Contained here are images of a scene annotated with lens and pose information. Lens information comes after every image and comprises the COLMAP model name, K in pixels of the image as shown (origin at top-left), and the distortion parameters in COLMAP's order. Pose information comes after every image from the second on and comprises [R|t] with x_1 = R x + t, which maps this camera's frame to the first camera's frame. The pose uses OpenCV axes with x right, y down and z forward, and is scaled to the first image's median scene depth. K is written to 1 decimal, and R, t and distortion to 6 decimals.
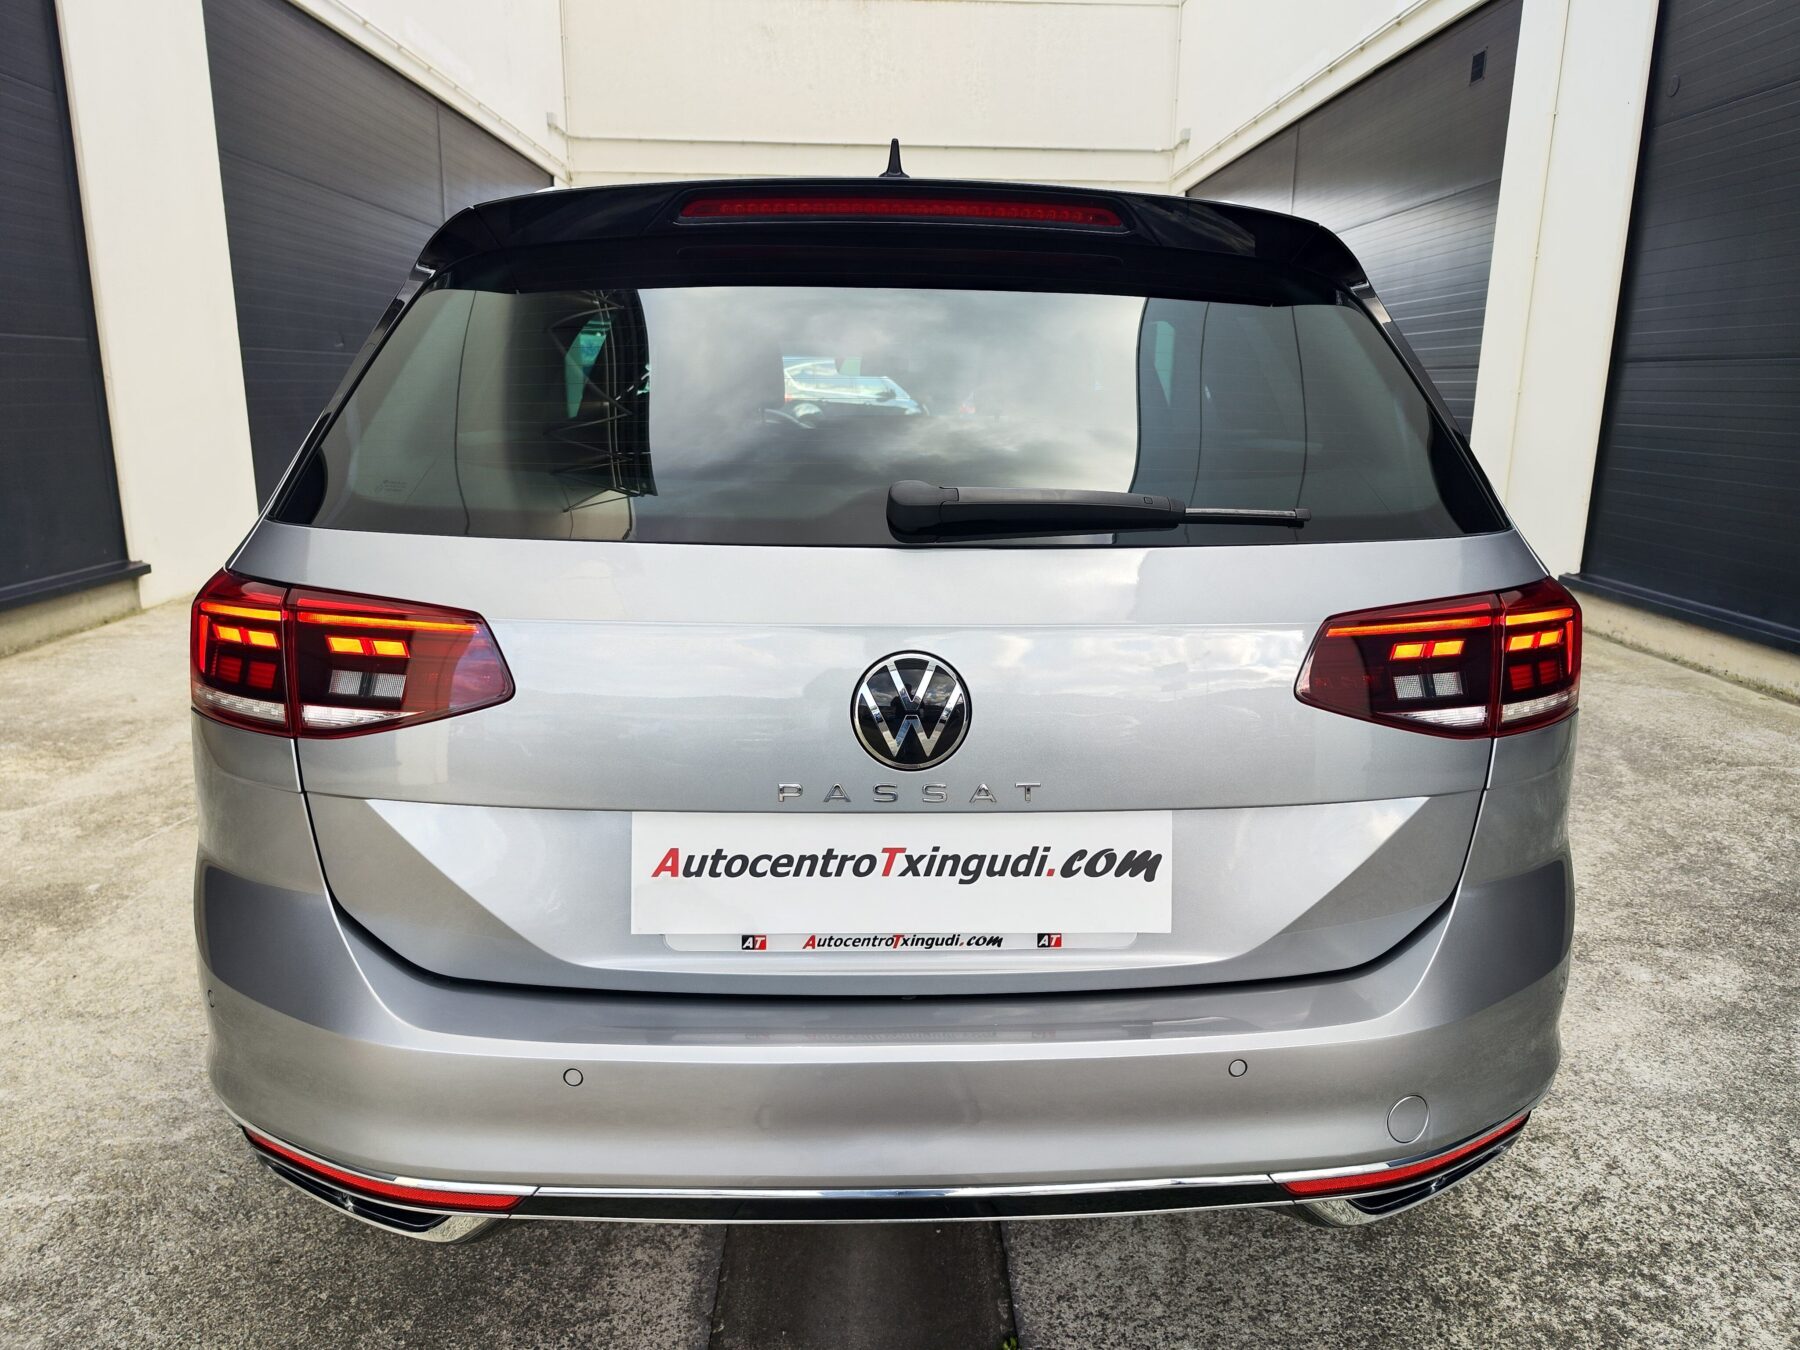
lens RADIAL K [[1227.8, 0, 899.9], [0, 1227.8, 688.4], [0, 0, 1]] dist [-0.003137, 0.000369]
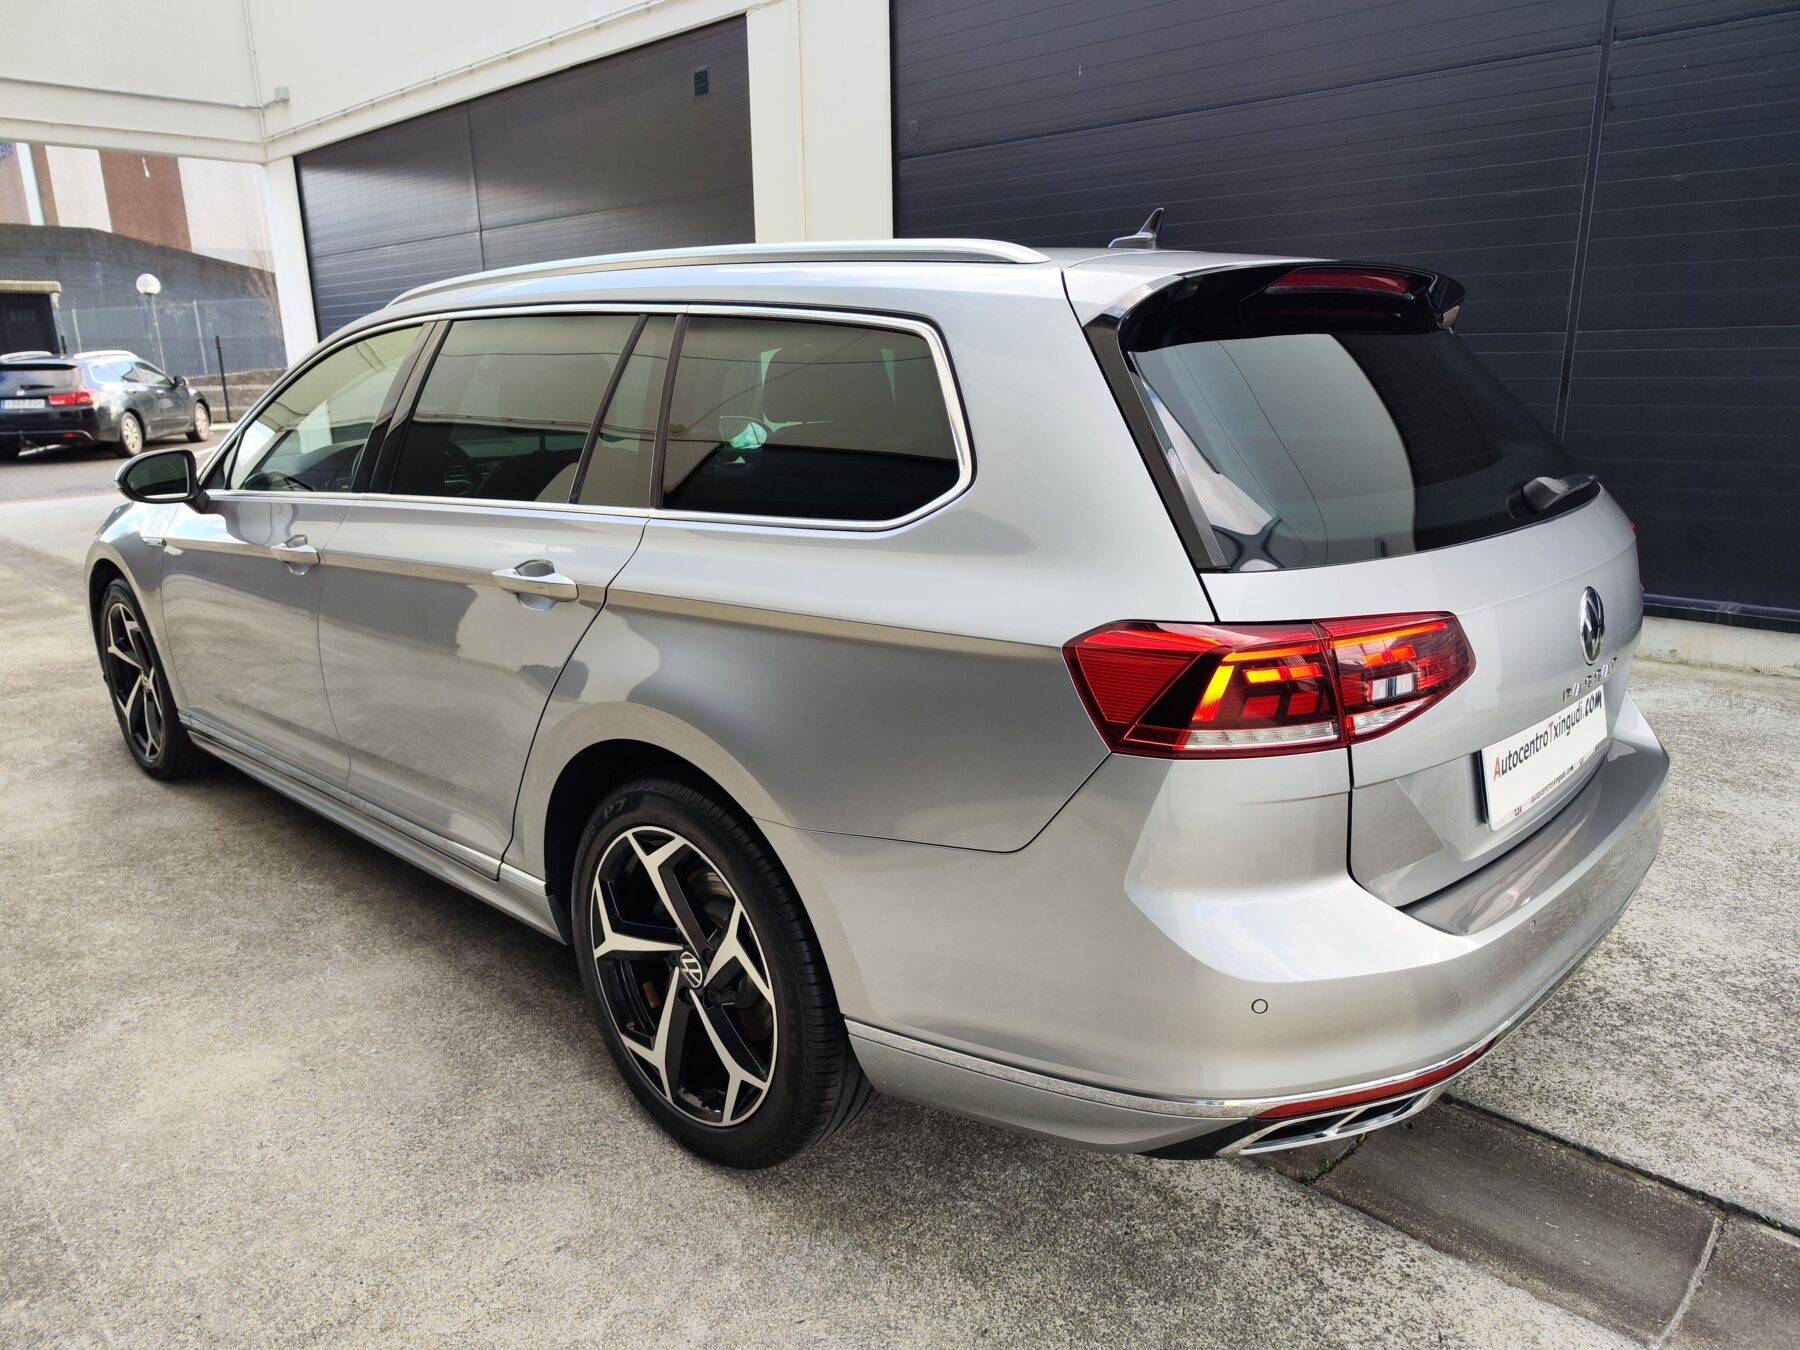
lens RADIAL K [[1227.8, 0, 899.9], [0, 1227.8, 688.4], [0, 0, 1]] dist [-0.003137, 0.000369]
pose [[0.712389, -0.205791, 0.670934, -0.179124], [0.189572, 0.976928, 0.098362, -0.023943], [-0.675696, 0.057118, 0.734964, 0.048321]]
